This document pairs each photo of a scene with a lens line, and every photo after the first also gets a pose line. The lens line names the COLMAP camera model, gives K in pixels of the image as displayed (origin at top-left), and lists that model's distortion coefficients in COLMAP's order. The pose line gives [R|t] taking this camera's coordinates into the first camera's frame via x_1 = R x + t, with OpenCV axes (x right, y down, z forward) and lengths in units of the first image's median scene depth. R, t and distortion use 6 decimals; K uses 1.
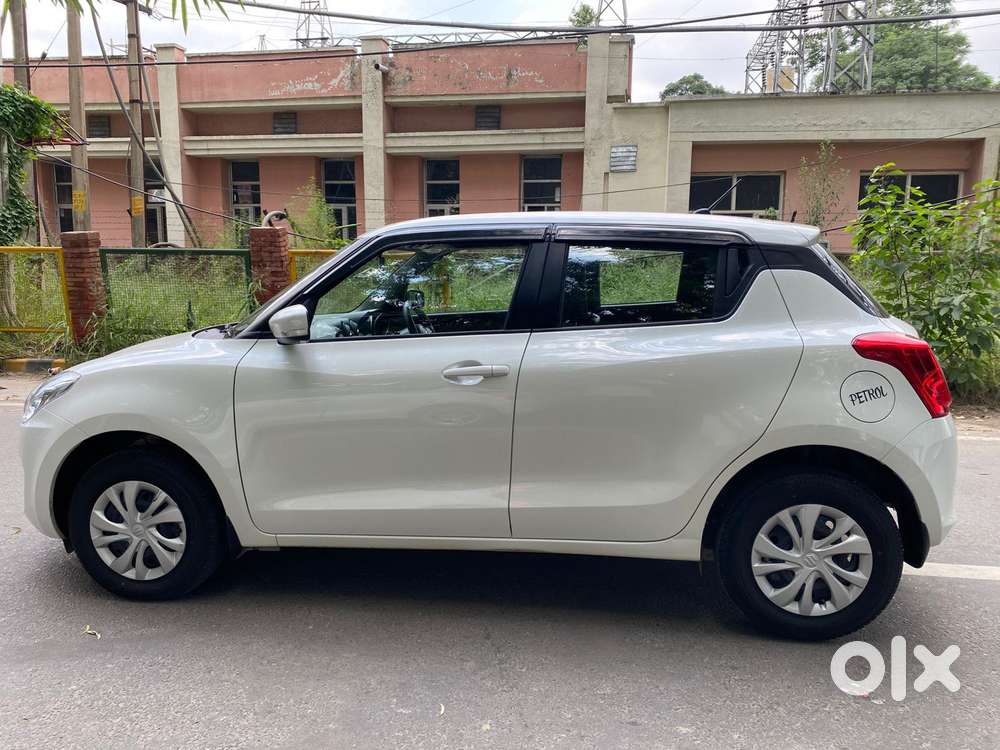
lens RADIAL K [[727.3, 0, 498.5], [0, 727.3, 375.3], [0, 0, 1]] dist [0.009546, -0.002228]
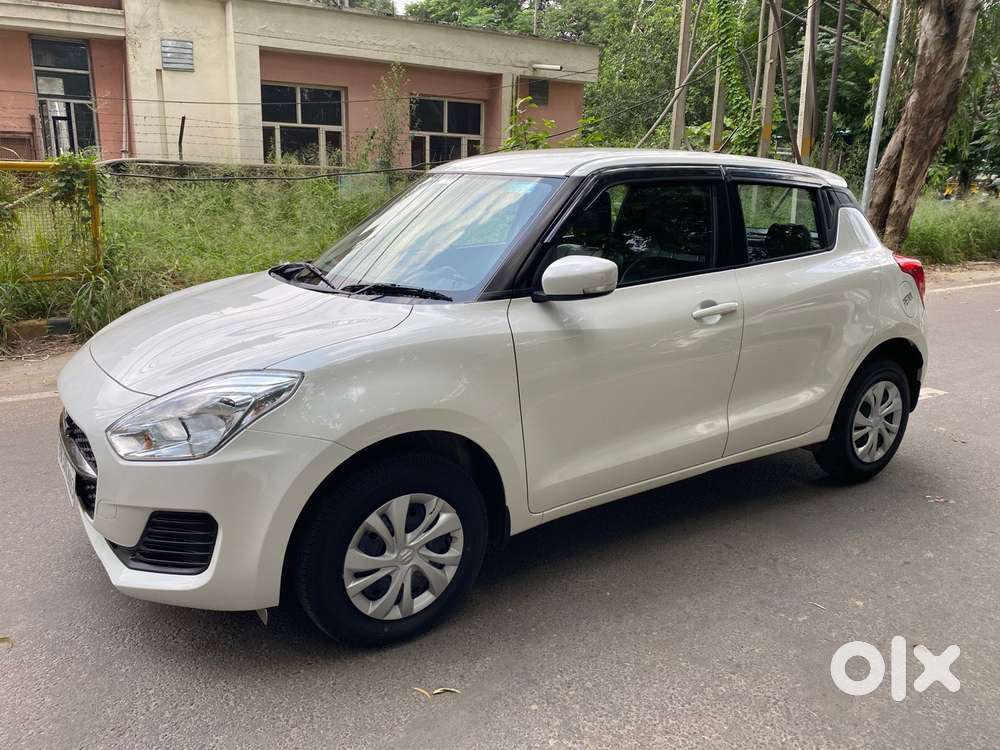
lens RADIAL K [[727.3, 0, 497.7], [0, 727.3, 373.1], [0, 0, 1]] dist [0.009546, -0.002228]
pose [[0.774971, -0.152196, 0.613397, -0.140111], [0.081580, 0.986541, 0.141711, -0.013679], [-0.626709, -0.059781, 0.776957, 0.055375]]
